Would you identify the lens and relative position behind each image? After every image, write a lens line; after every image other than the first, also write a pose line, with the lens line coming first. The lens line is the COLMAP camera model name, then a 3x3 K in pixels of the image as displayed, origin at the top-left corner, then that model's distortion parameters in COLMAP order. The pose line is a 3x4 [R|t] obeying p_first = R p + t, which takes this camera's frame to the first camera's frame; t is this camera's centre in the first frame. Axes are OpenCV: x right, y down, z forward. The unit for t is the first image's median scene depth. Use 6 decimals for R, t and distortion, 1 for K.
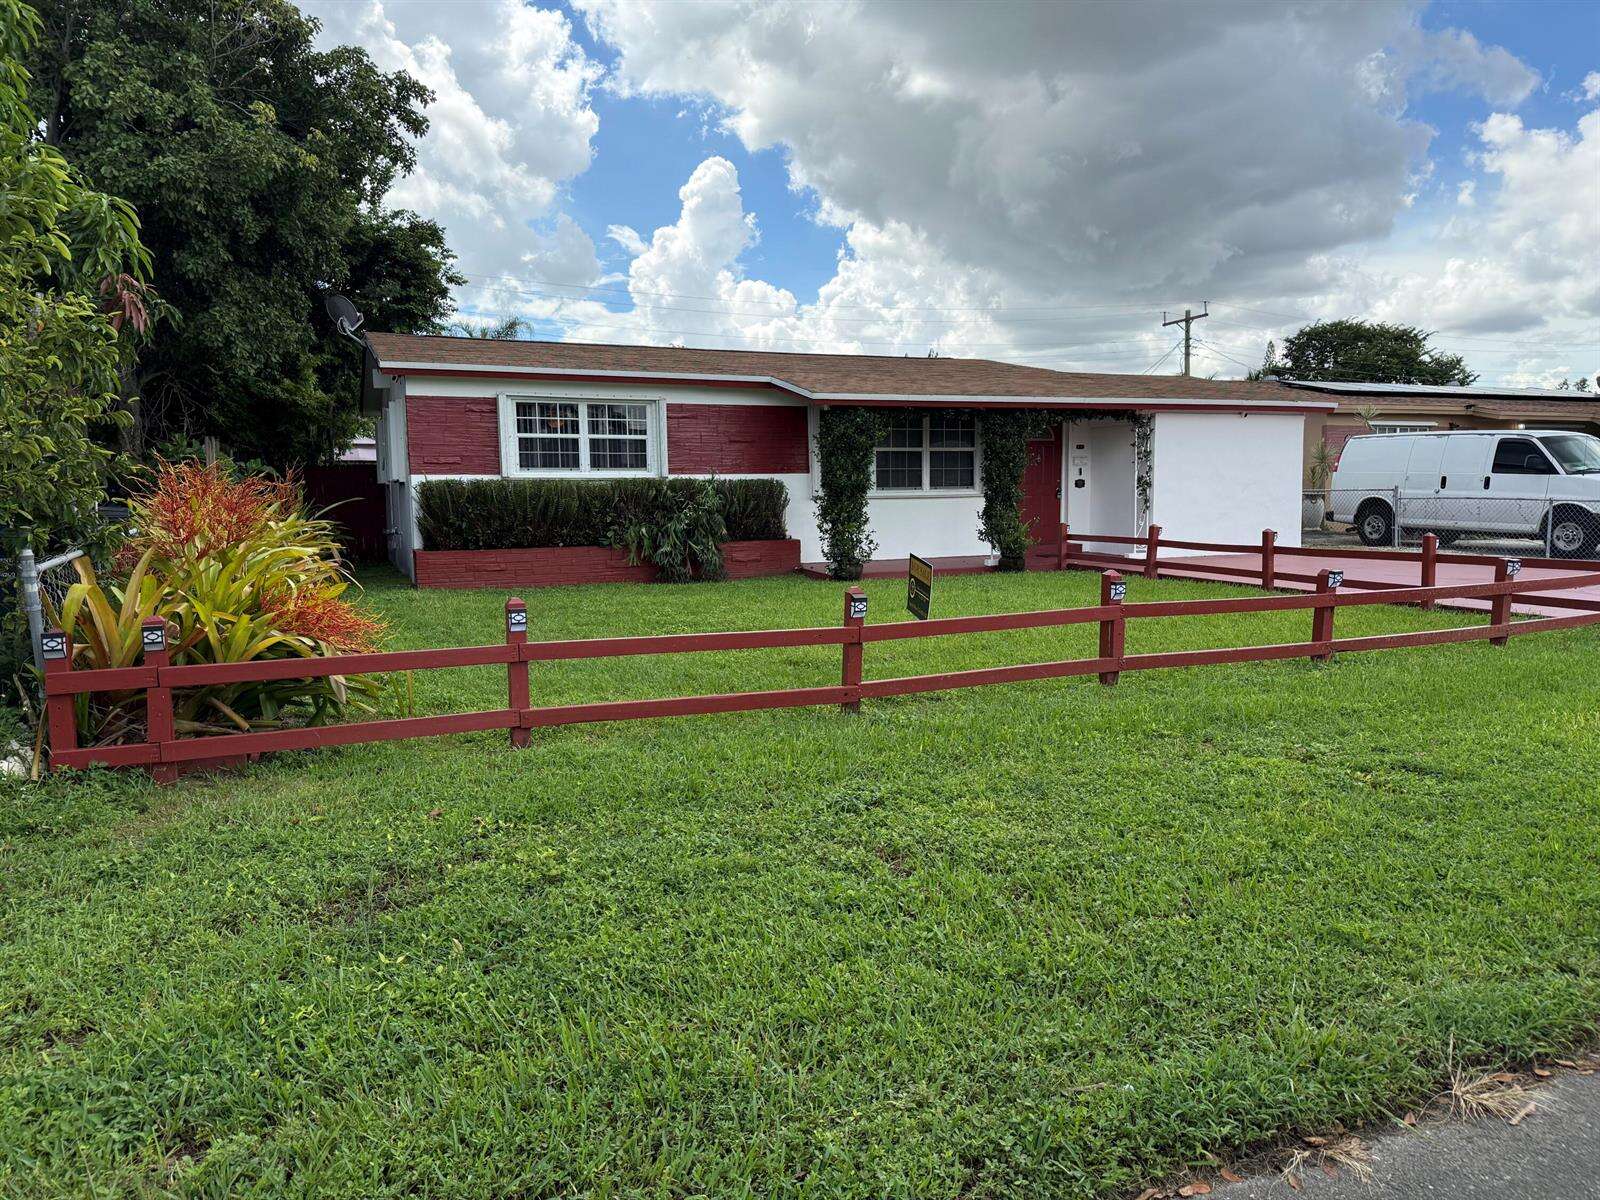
lens RADIAL K [[1109.2, 0, 800.0], [0, 1109.2, 600.0], [0, 0, 1]] dist [0.166632, -0.259126]
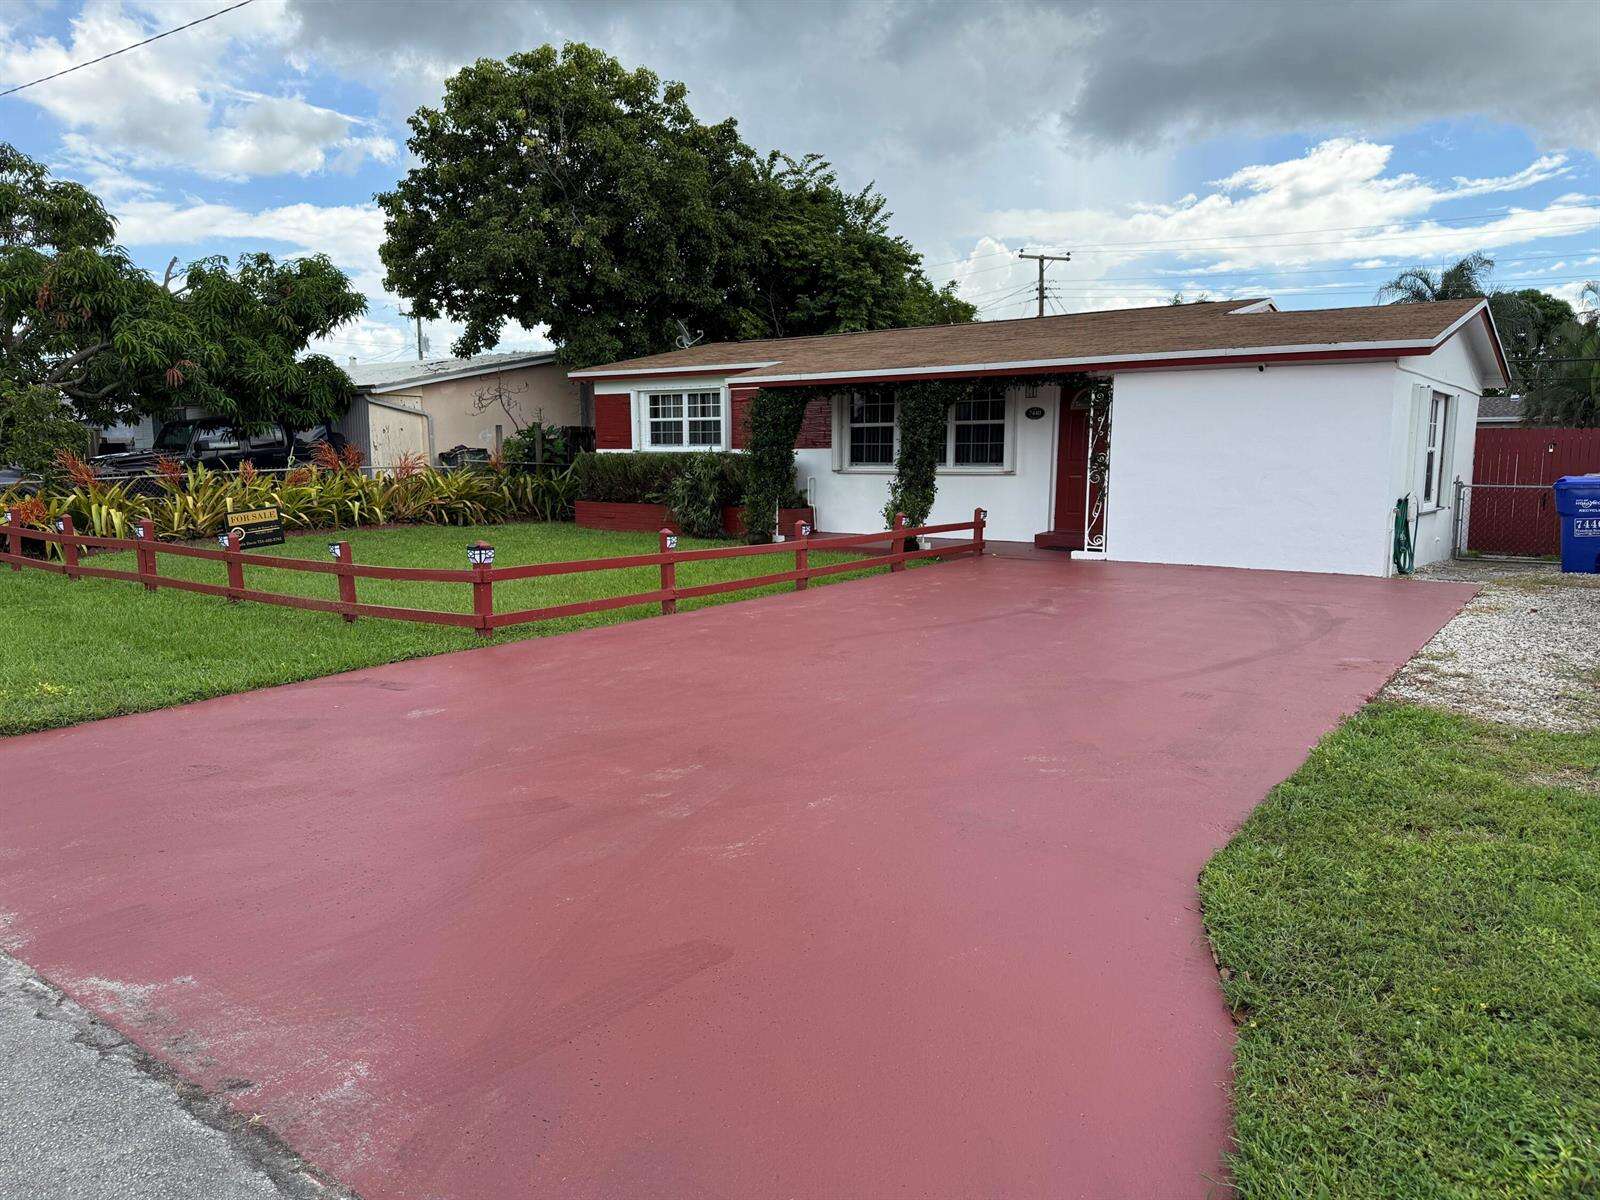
lens RADIAL K [[1109.2, 0, 800.0], [0, 1109.2, 600.0], [0, 0, 1]] dist [0.166632, -0.259126]
pose [[0.494693, 0.123220, -0.860288, 0.993859], [-0.096892, 0.991546, 0.086304, -0.063167], [0.863650, 0.040661, 0.502450, 0.474112]]
